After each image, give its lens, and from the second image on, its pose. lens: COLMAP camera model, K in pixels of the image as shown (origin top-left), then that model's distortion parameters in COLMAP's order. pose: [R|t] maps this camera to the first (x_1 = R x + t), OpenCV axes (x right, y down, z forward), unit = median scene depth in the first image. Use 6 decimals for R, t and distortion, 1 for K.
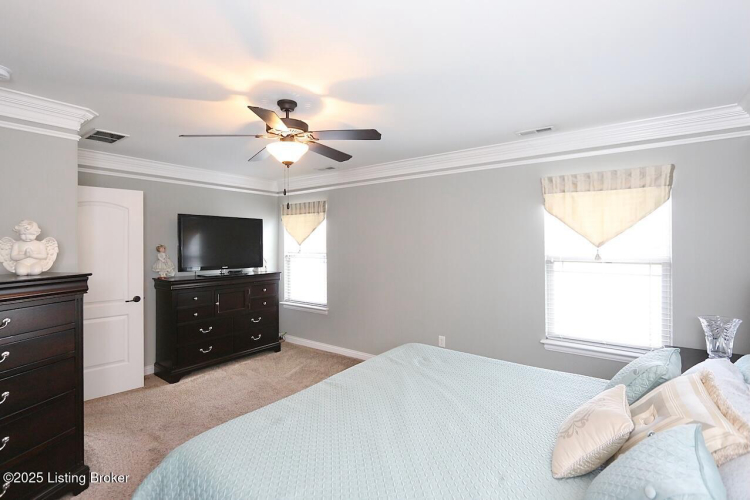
lens RADIAL K [[348.6, 0, 373.9], [0, 348.6, 240.2], [0, 0, 1]] dist [-0.001879, -0.000413]
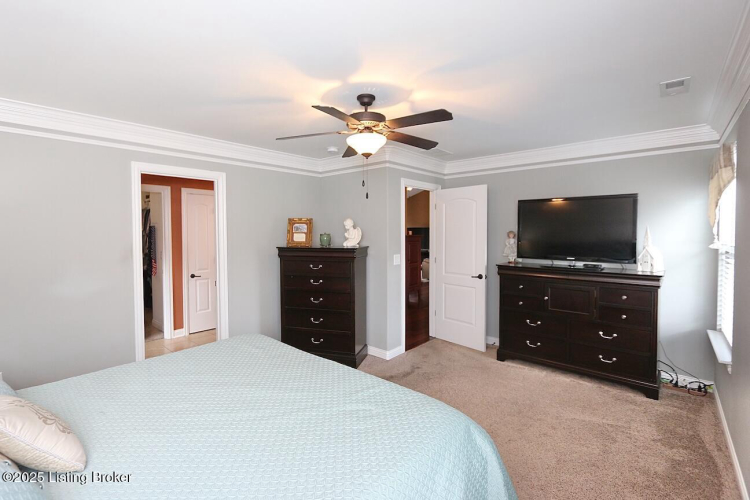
lens RADIAL K [[348.6, 0, 373.9], [0, 348.6, 240.2], [0, 0, 1]] dist [-0.001879, -0.000413]
pose [[-0.076908, 0.034318, -0.996447, 0.506595], [0.015906, 0.999323, 0.033189, -0.001162], [0.996911, -0.013297, -0.077401, 0.696051]]
